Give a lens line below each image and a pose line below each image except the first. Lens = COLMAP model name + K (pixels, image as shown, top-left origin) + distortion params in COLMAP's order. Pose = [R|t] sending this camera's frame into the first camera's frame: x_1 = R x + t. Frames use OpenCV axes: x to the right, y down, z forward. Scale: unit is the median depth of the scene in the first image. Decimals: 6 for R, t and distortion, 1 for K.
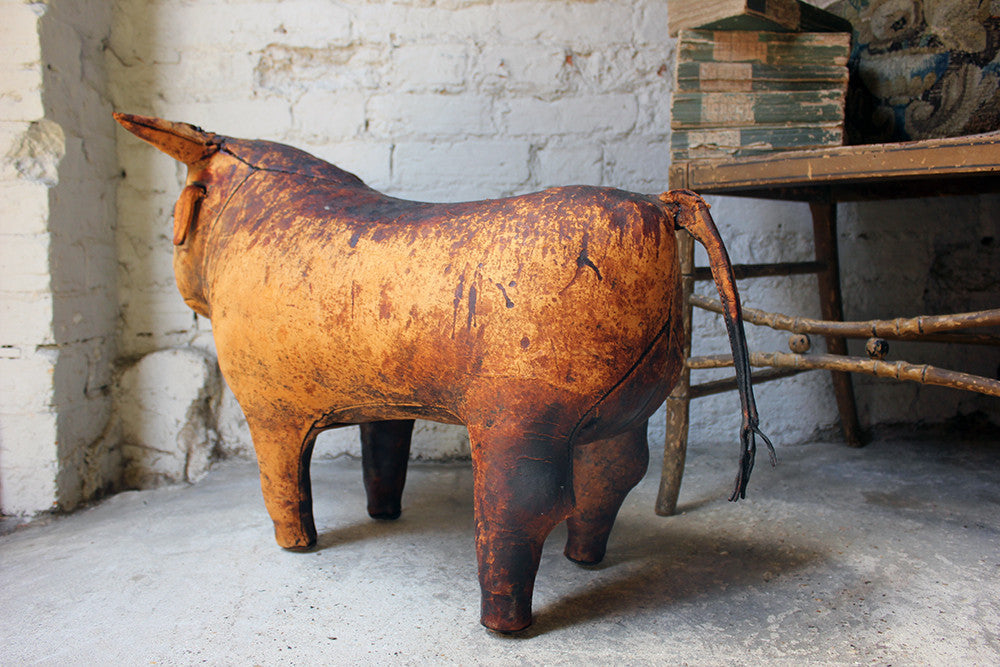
lens RADIAL K [[851.1, 0, 500.1], [0, 851.1, 336.2], [0, 0, 1]] dist [-0.157090, 0.155678]
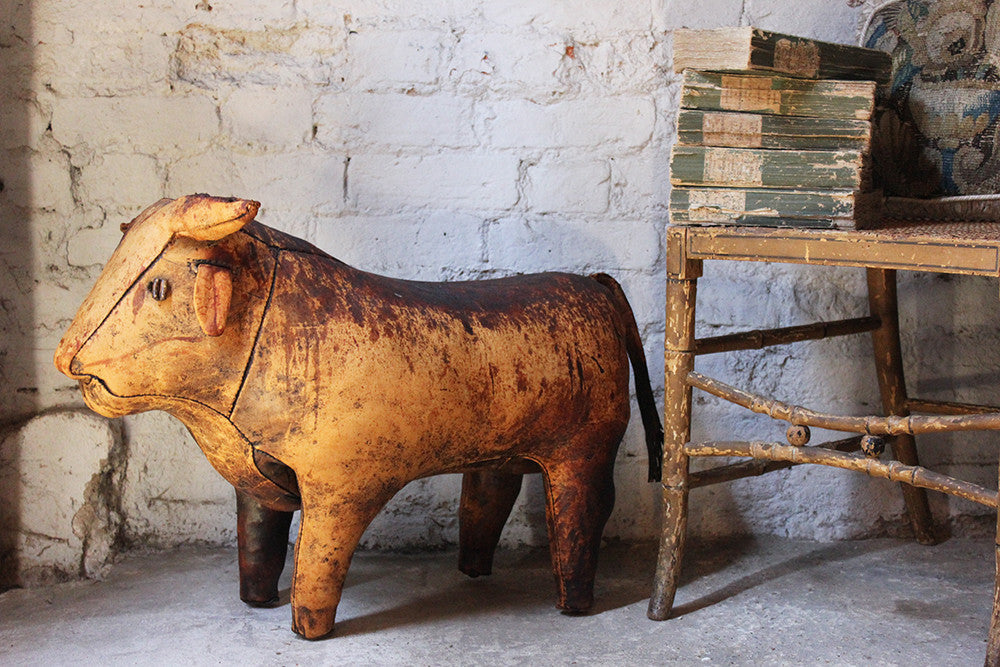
lens RADIAL K [[1748.7, 0, 509.8], [0, 1748.7, 330.7], [0, 0, 1]] dist [0.009546, 0.053331]
pose [[0.999907, 0.013537, 0.001556, 0.028368], [-0.013577, 0.999461, 0.029889, -0.124213], [-0.001150, -0.029908, 0.999552, -0.716365]]
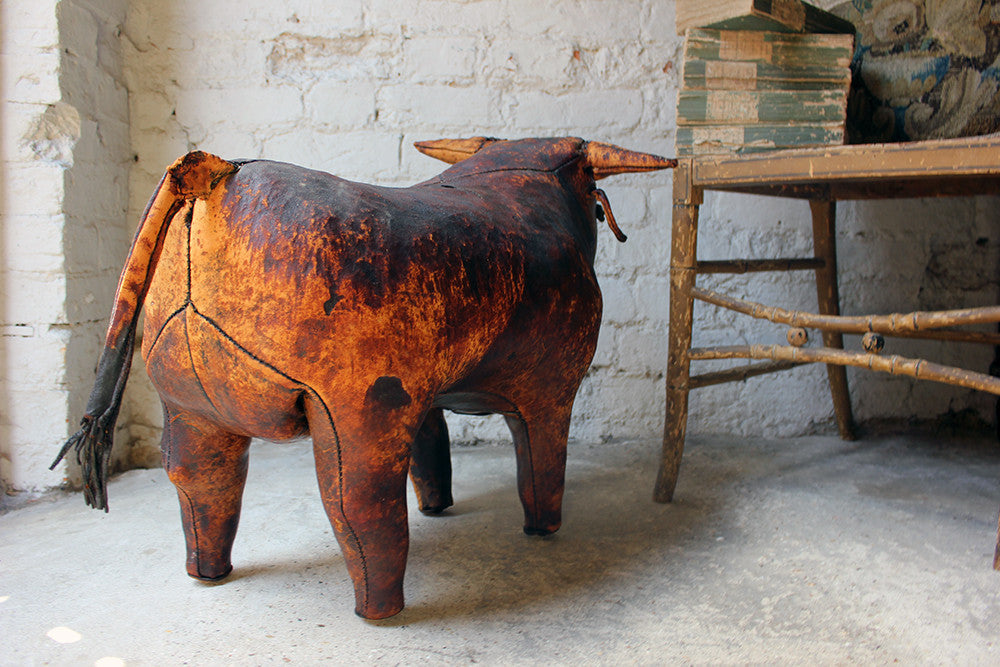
lens RADIAL K [[847.7, 0, 500.0], [0, 847.7, 333.5], [0, 0, 1]] dist [-0.154608, 0.153053]
pose [[0.999784, 0.020249, 0.004690, -0.009458], [-0.020281, 0.999772, 0.006727, 0.003960], [-0.004553, -0.006821, 0.999966, -0.017156]]
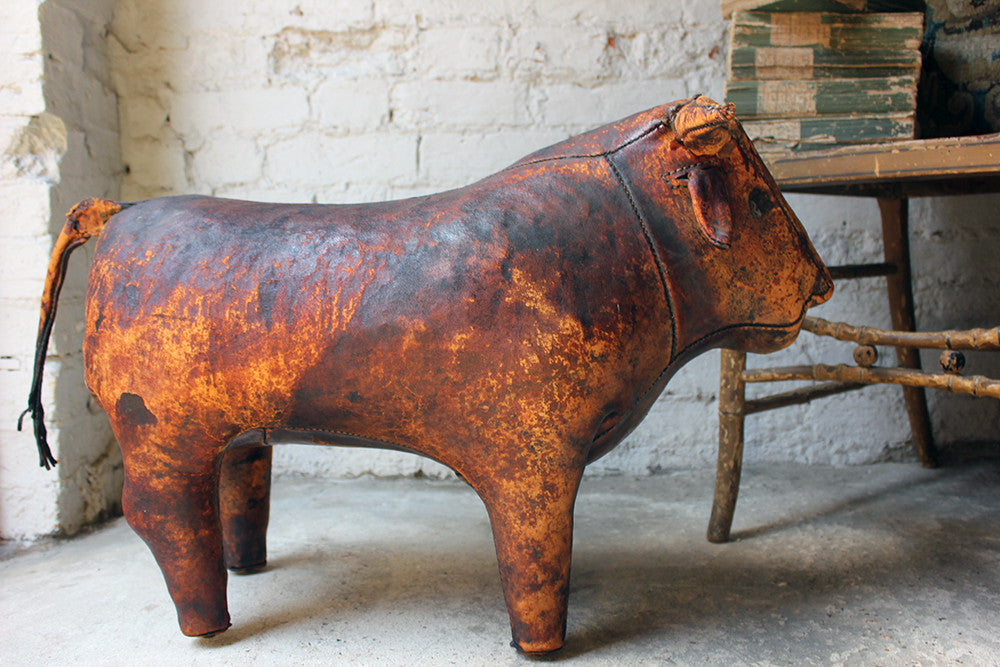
lens RADIAL K [[950.8, 0, 499.6], [0, 950.8, 335.4], [0, 0, 1]] dist [-0.139634, 0.160954]
pose [[0.999450, -0.000697, -0.033146, -0.006372], [0.000612, 0.999996, -0.002578, -0.008473], [0.033148, 0.002557, 0.999447, -0.027006]]
